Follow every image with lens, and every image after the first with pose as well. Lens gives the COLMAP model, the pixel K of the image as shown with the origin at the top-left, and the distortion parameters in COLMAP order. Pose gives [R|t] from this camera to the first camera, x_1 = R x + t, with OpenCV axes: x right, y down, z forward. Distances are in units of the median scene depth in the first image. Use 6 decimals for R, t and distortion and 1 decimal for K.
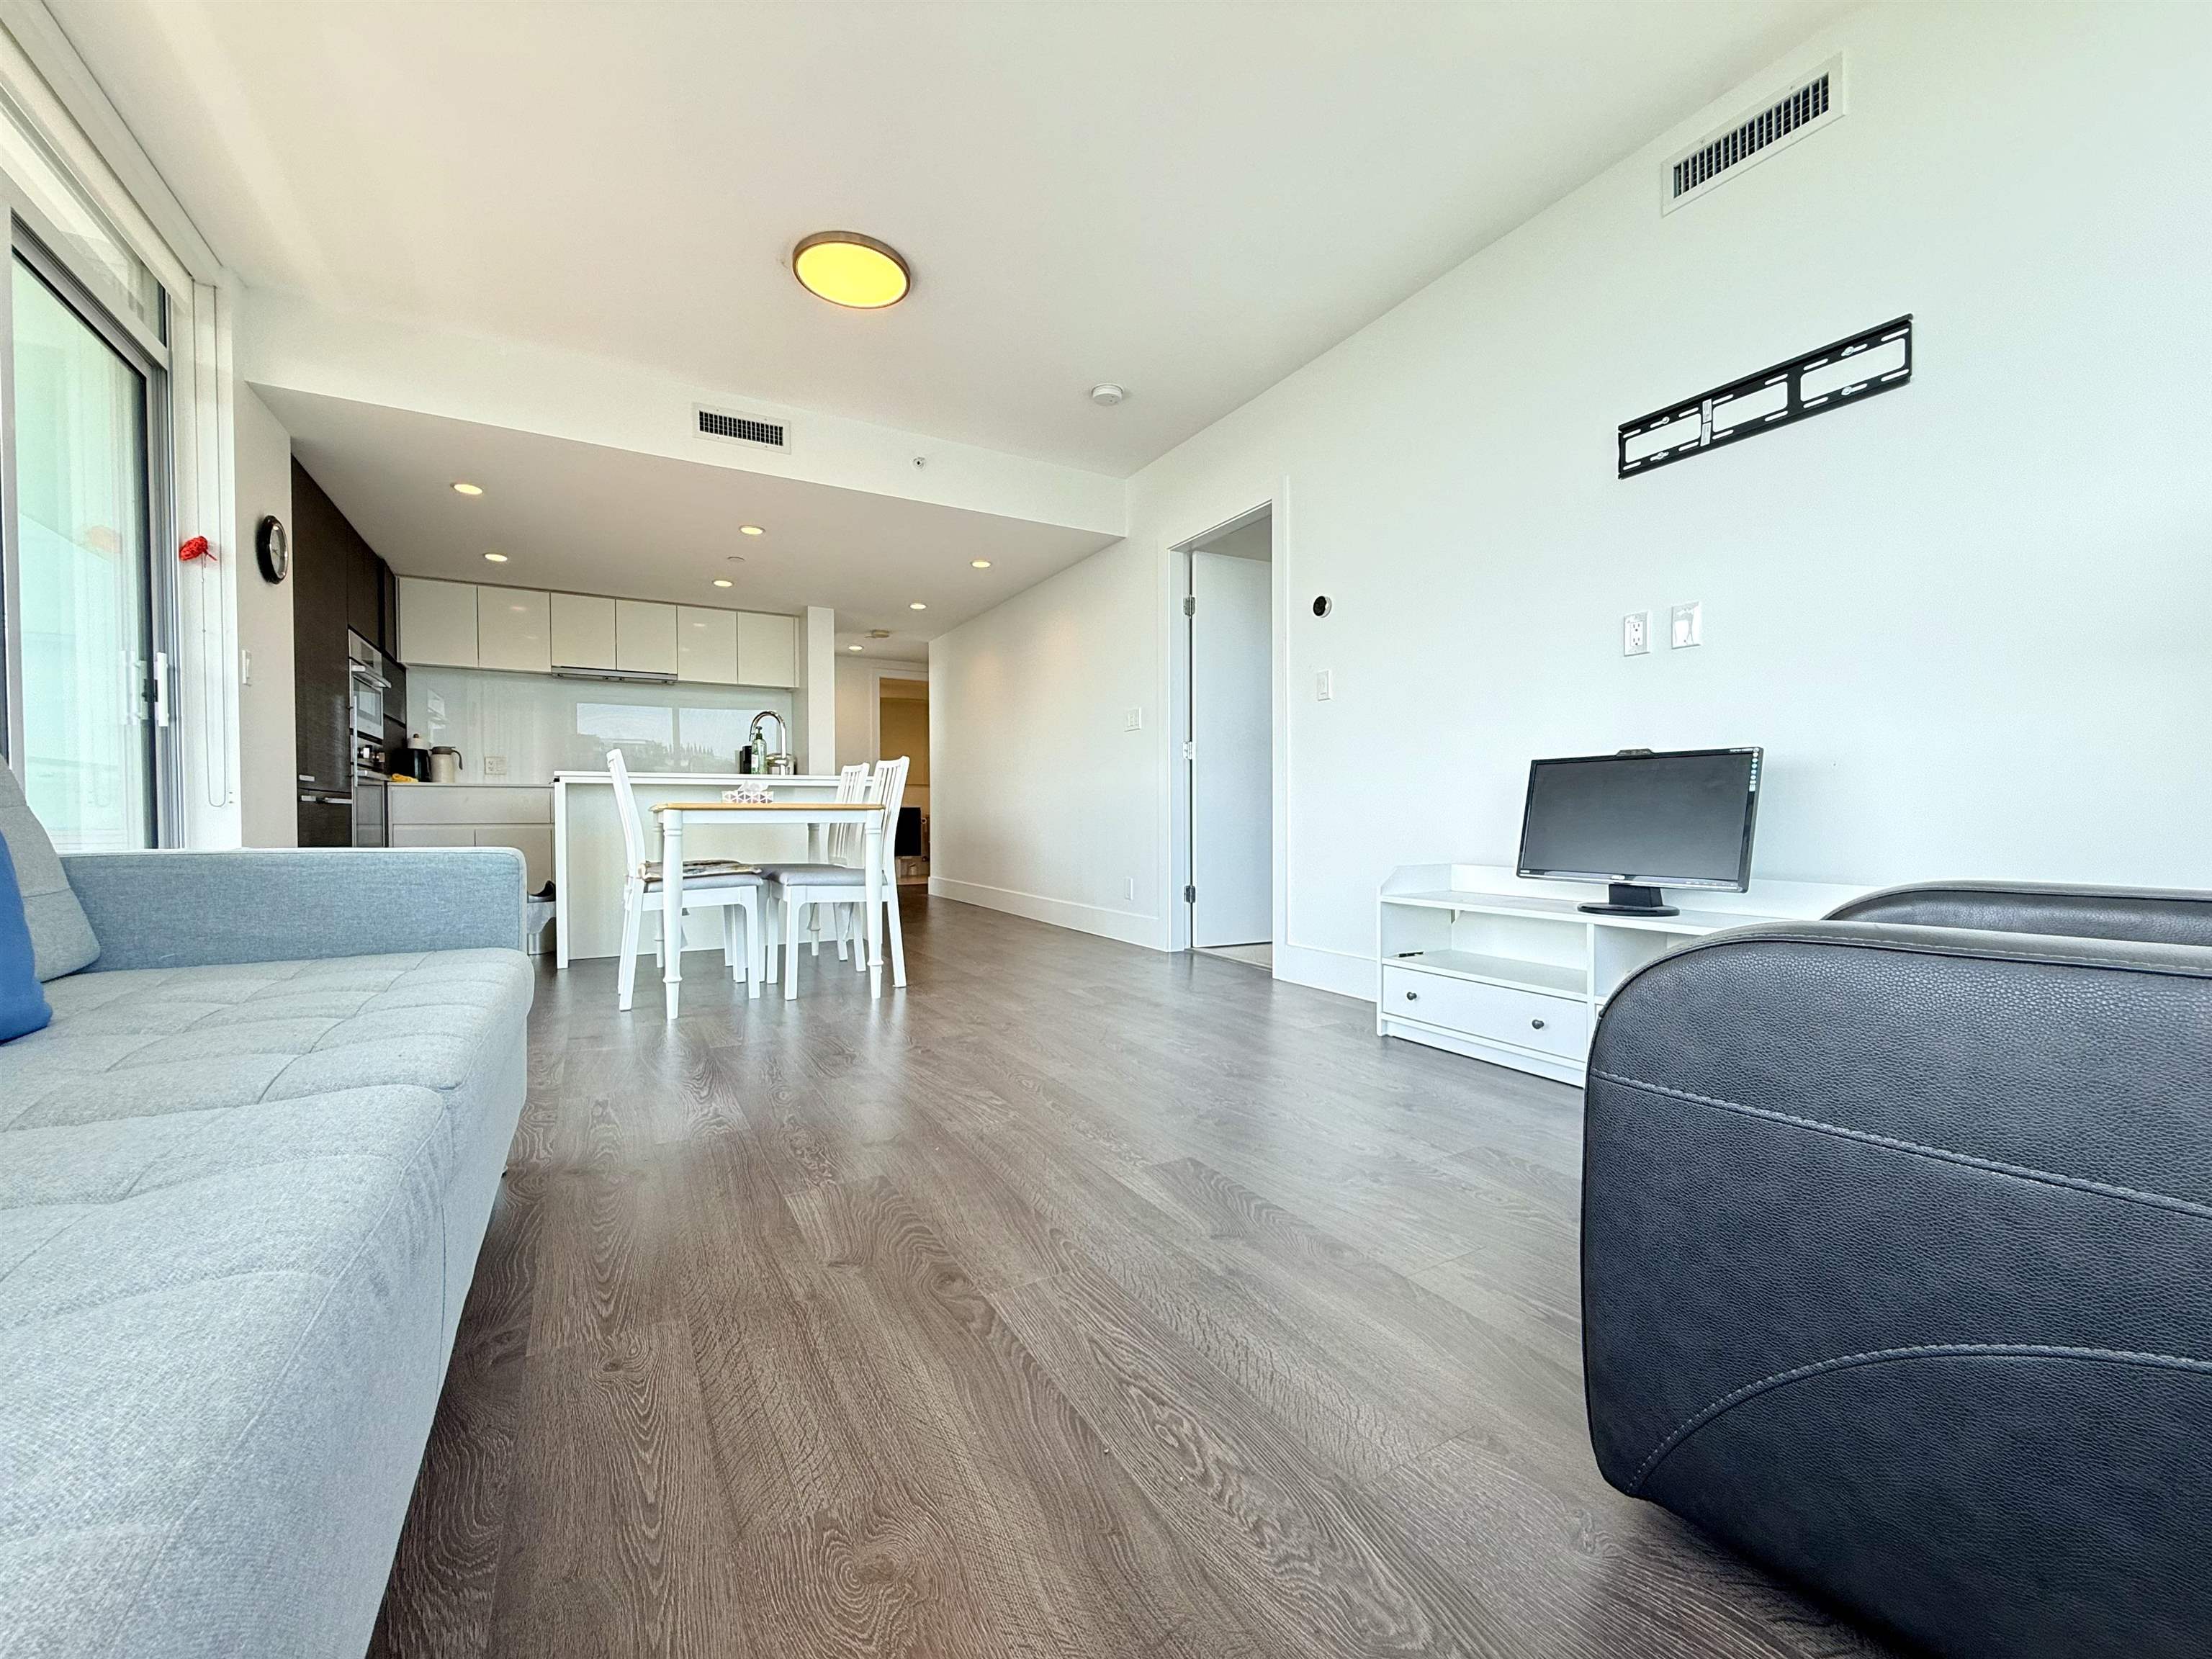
lens RADIAL K [[892.5, 0, 1095.2], [0, 892.5, 830.3], [0, 0, 1]] dist [0.003760, 0.000174]
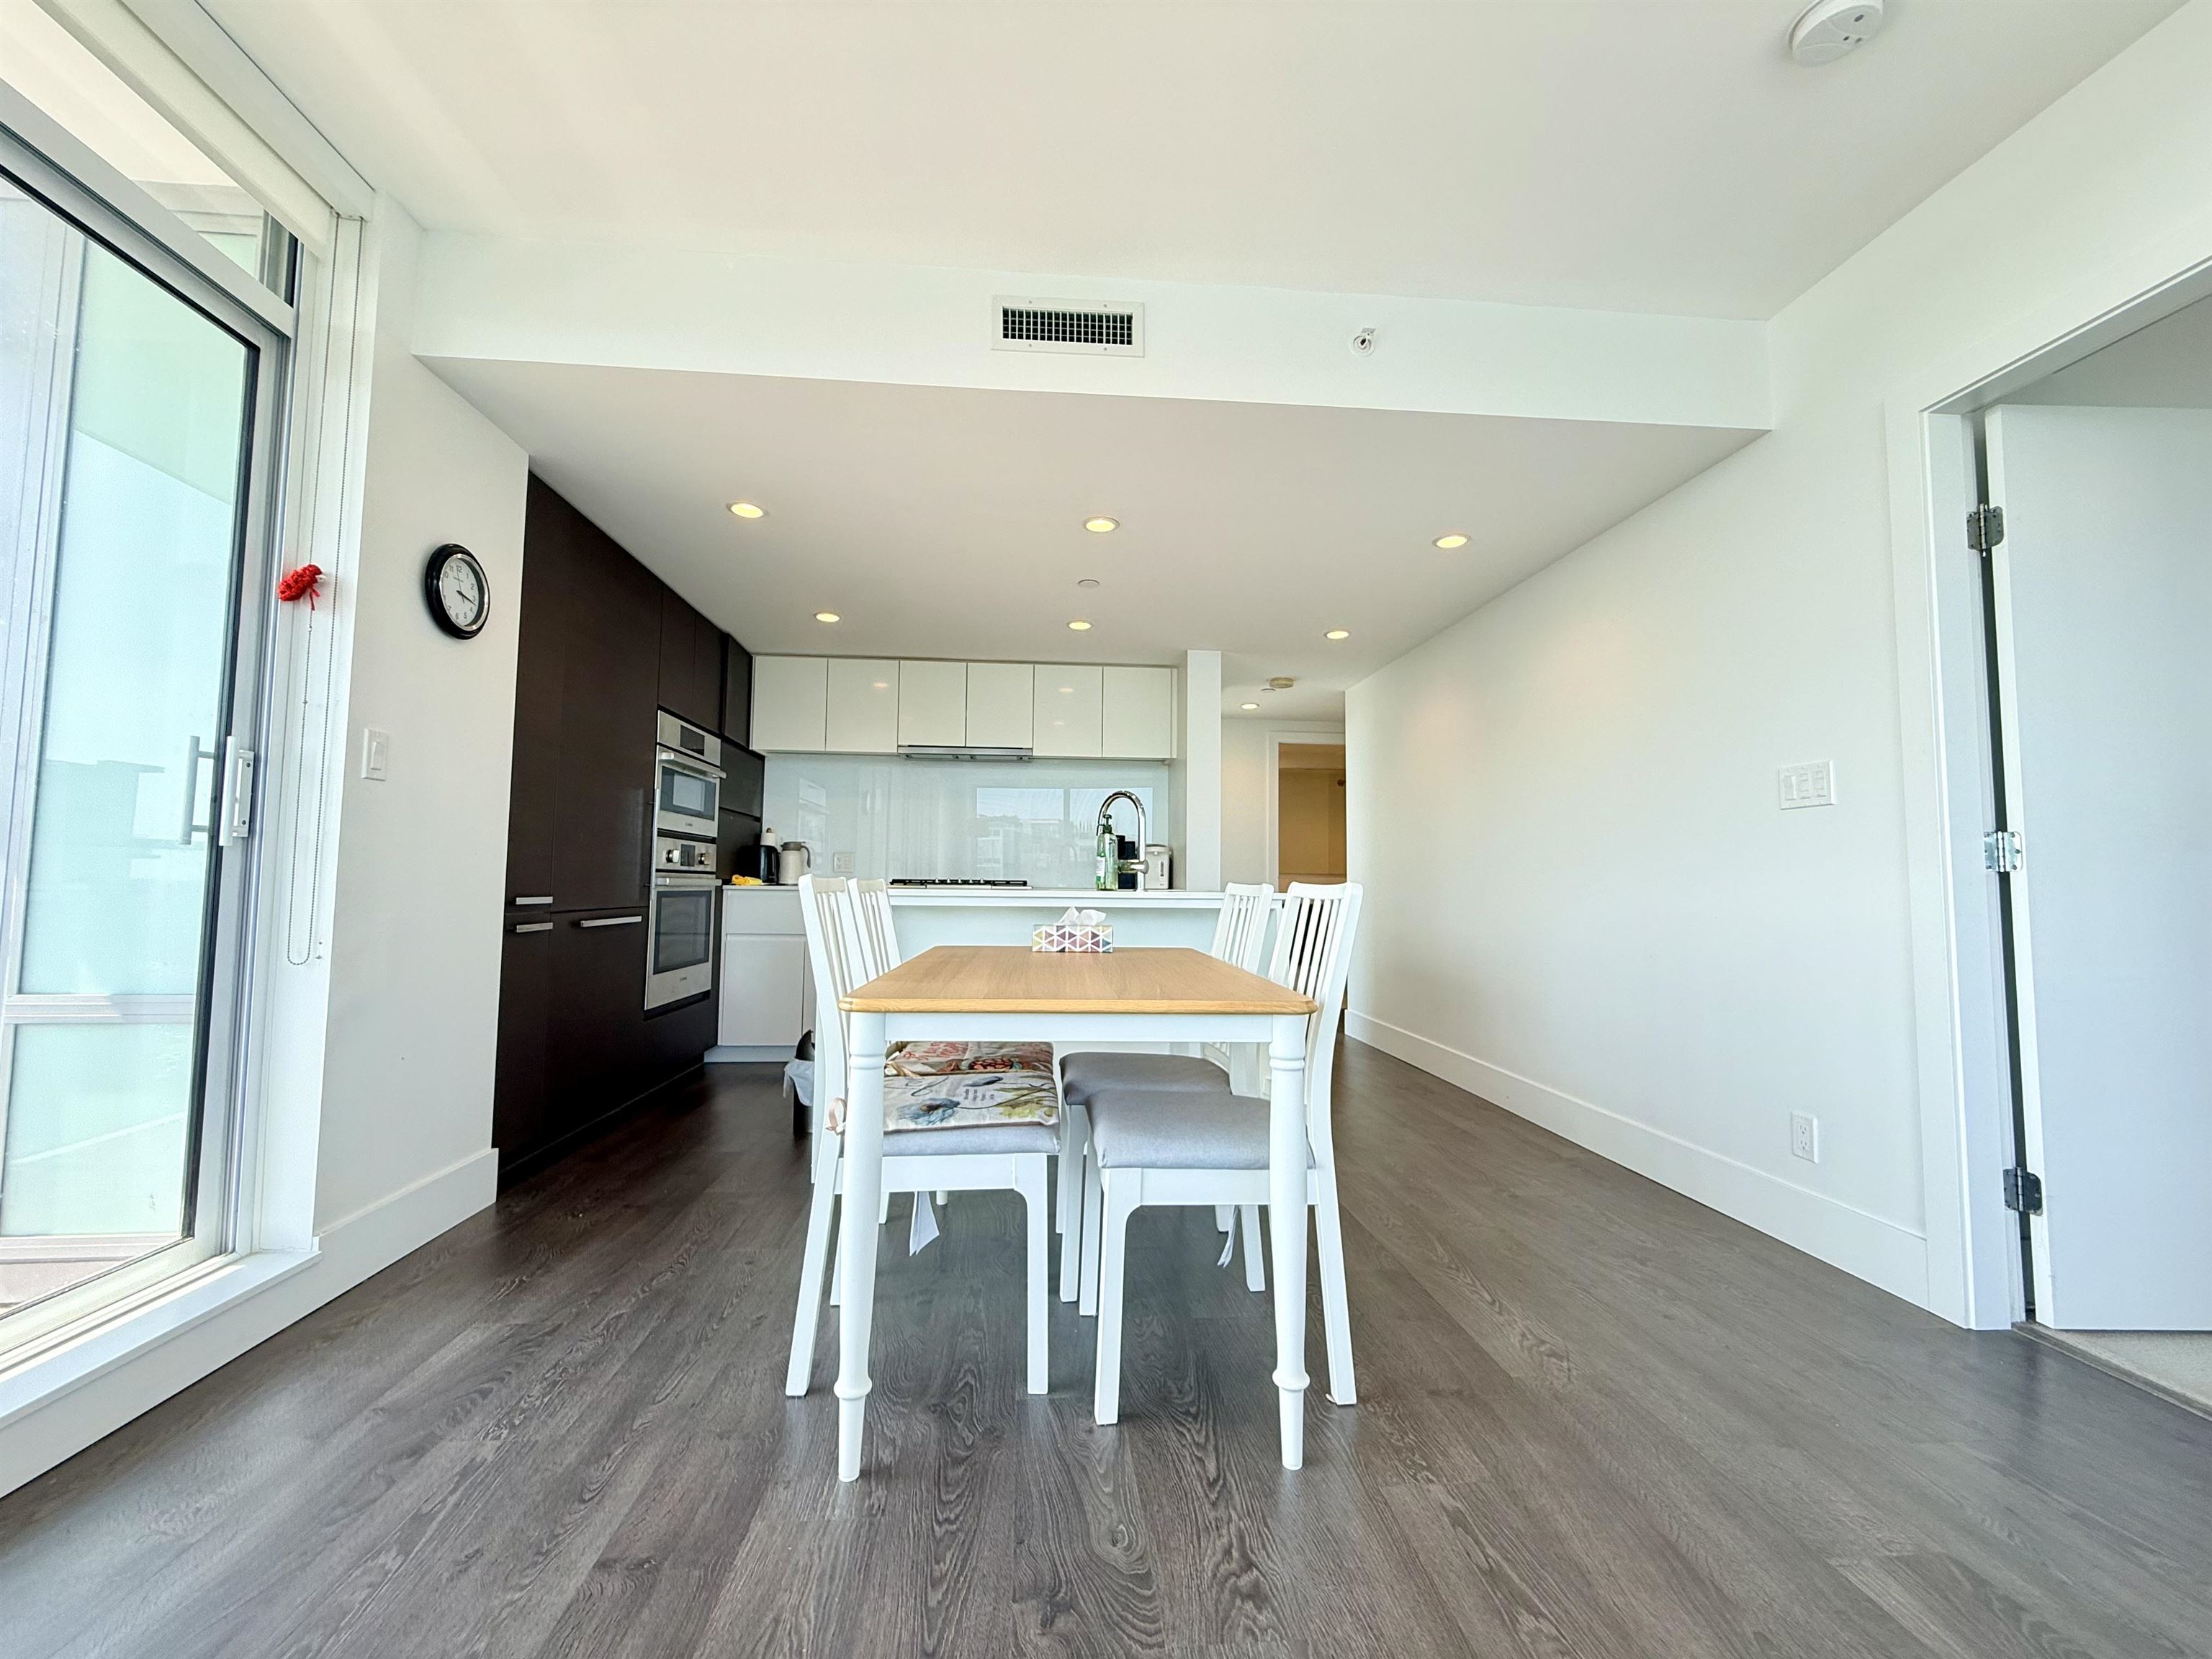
lens RADIAL K [[883.0, 0, 1106.0], [0, 883.0, 829.5], [0, 0, 1]] dist [-0.033677, -0.000075]
pose [[0.912689, -0.012964, -0.408450, -0.106254], [-0.020524, 0.996781, -0.077498, -0.052459], [0.408140, 0.079114, 0.909485, 0.391337]]
